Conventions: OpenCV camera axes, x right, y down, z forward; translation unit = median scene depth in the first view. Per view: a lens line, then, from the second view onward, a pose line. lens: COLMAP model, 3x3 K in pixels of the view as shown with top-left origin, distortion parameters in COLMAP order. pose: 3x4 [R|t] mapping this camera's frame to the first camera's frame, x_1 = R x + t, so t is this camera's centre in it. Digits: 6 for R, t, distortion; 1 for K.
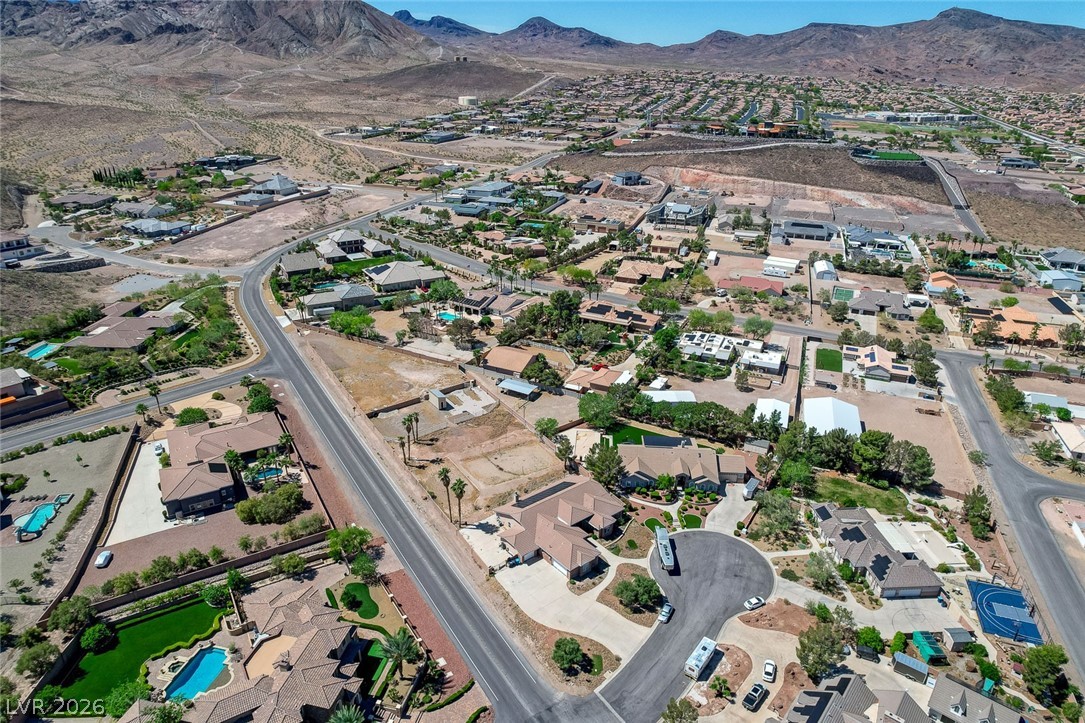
lens RADIAL K [[692.9, 0, 544.2], [0, 692.9, 360.0], [0, 0, 1]] dist [-0.079918, 0.071622]
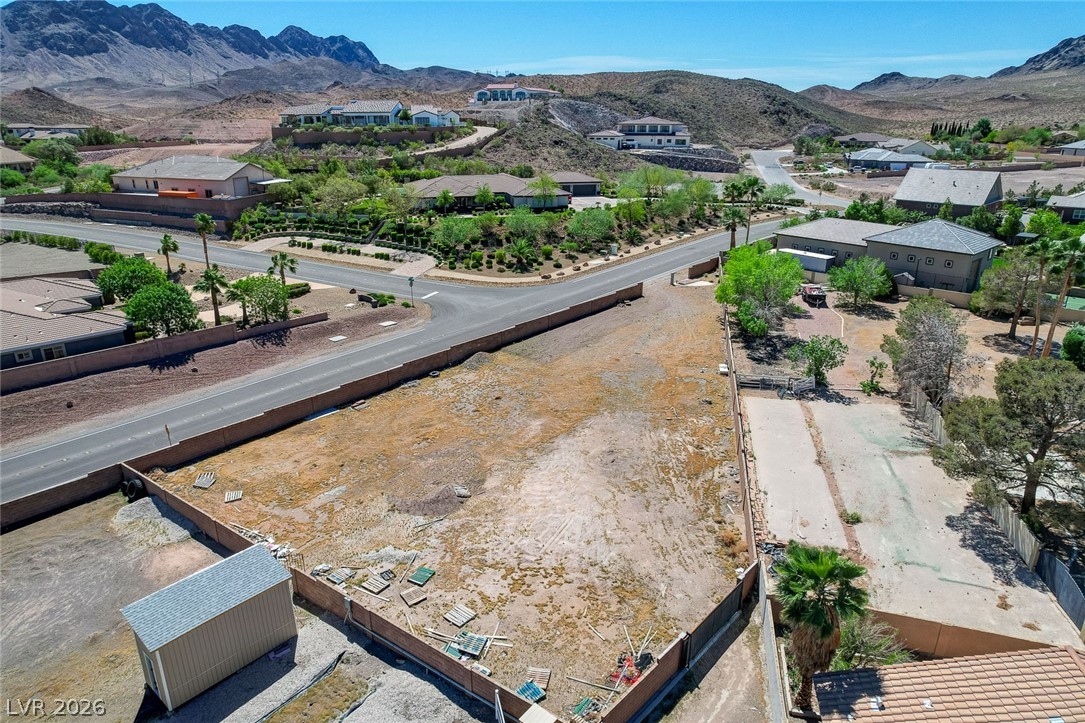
lens RADIAL K [[694.9, 0, 543.8], [0, 694.9, 359.1], [0, 0, 1]] dist [-0.084048, 0.076807]
pose [[0.268218, 0.311335, -0.911663, -0.006064], [-0.380772, 0.903541, 0.196535, -0.022419], [0.884913, 0.294421, 0.360894, 0.403179]]
